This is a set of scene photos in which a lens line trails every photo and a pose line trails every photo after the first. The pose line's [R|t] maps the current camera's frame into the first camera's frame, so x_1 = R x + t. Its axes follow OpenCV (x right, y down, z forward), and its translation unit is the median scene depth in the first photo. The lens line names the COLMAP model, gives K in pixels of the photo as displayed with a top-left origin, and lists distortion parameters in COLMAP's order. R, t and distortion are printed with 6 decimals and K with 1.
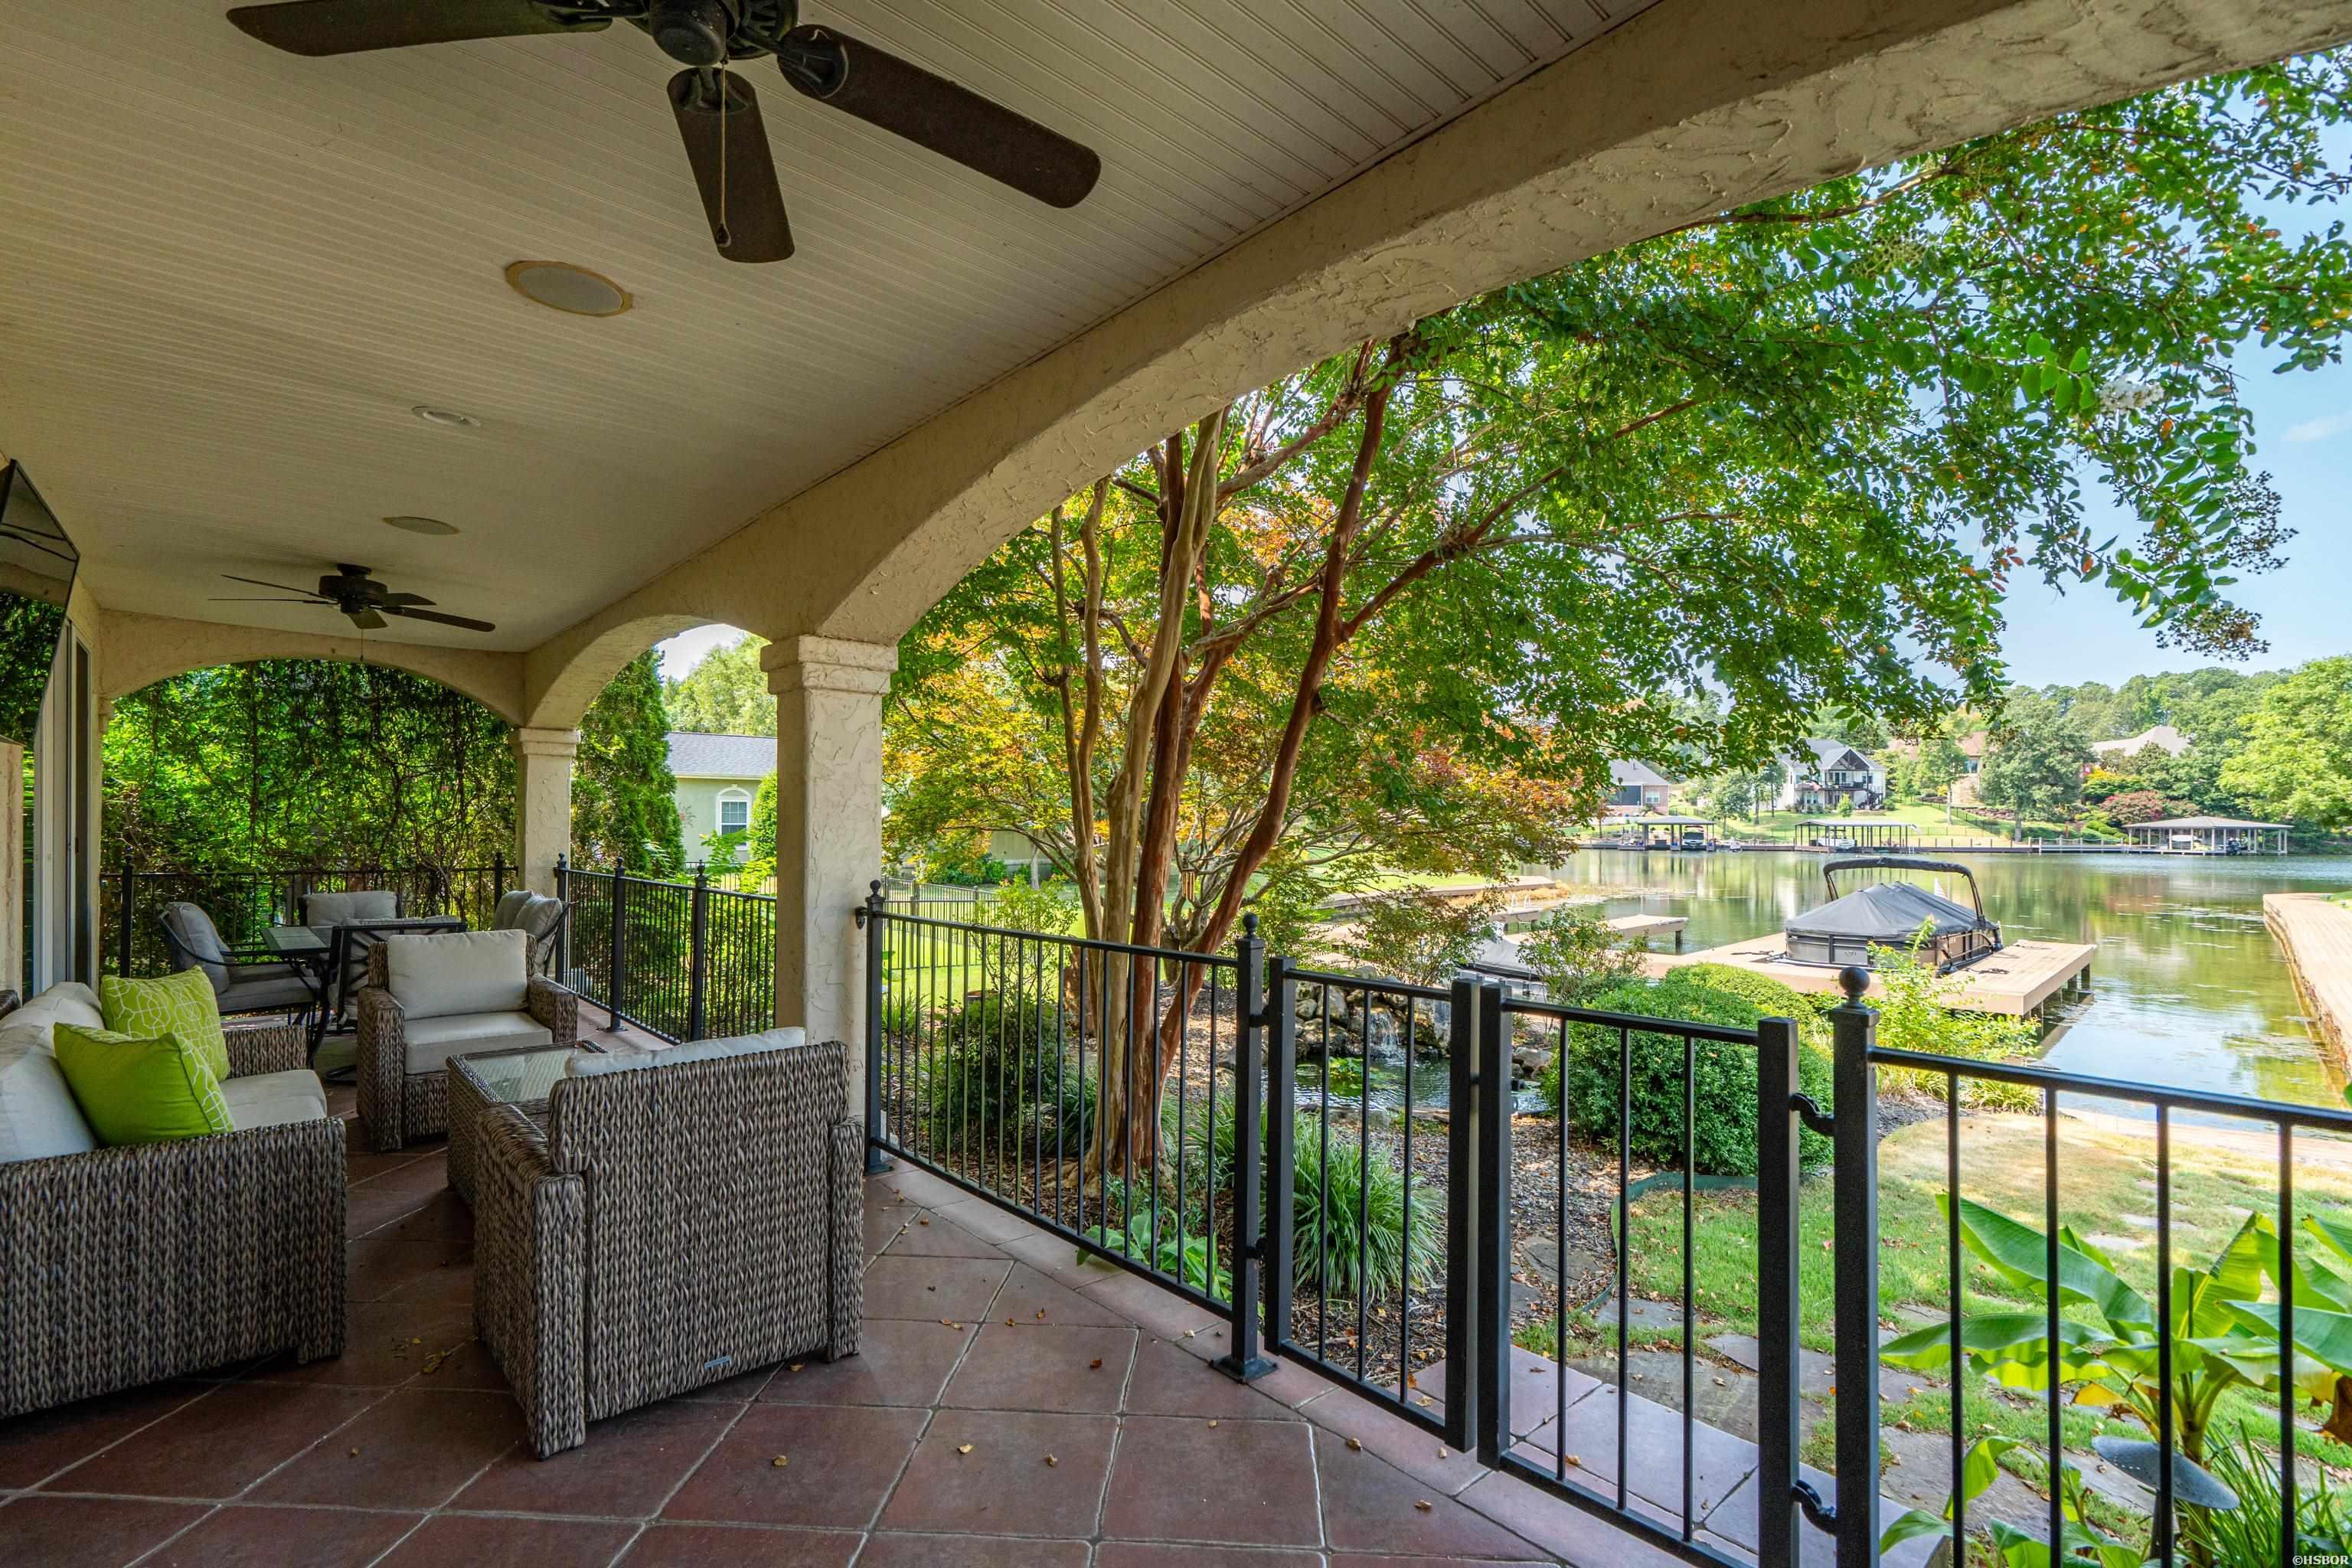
lens RADIAL K [[1037.5, 0, 1186.9], [0, 1037.5, 805.5], [0, 0, 1]] dist [-0.000287, -0.000001]
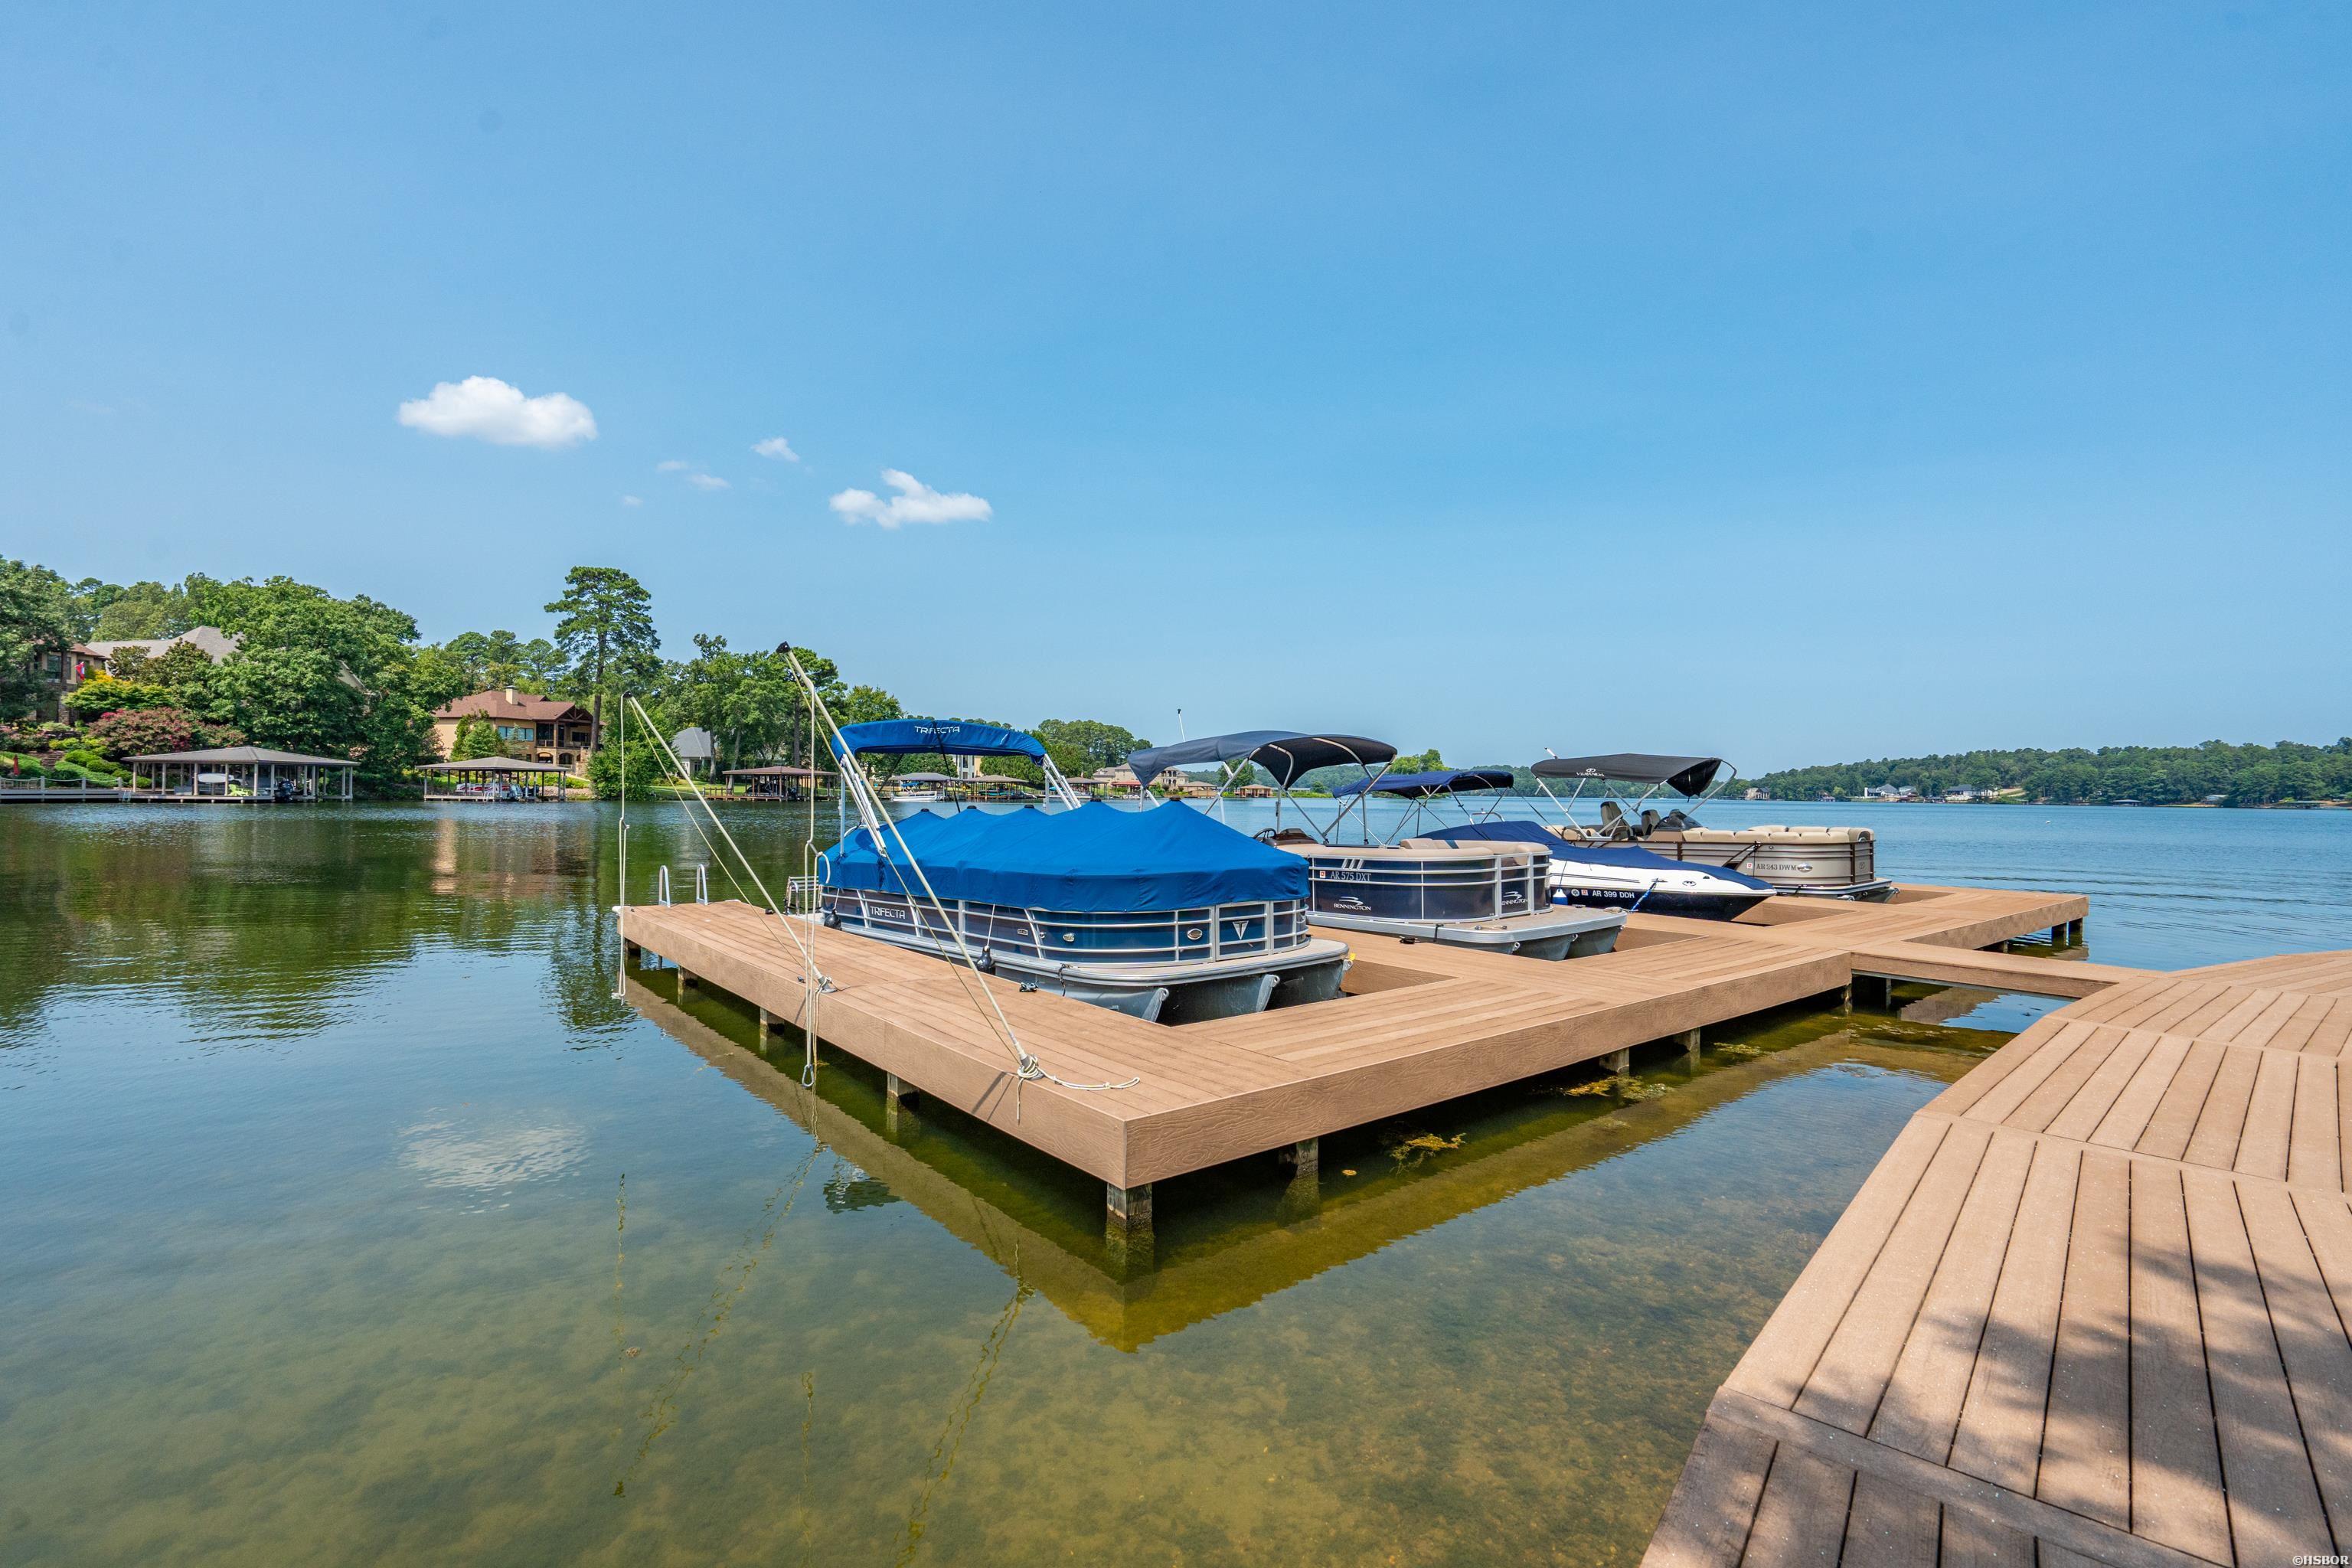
lens RADIAL K [[1037.5, 0, 1186.9], [0, 1037.5, 805.5], [0, 0, 1]] dist [-0.000287, -0.000001]
pose [[0.085078, -0.021091, 0.996151, 0.317816], [-0.032727, 0.999177, 0.023951, 0.011388], [-0.995837, -0.034639, 0.084317, 0.292850]]
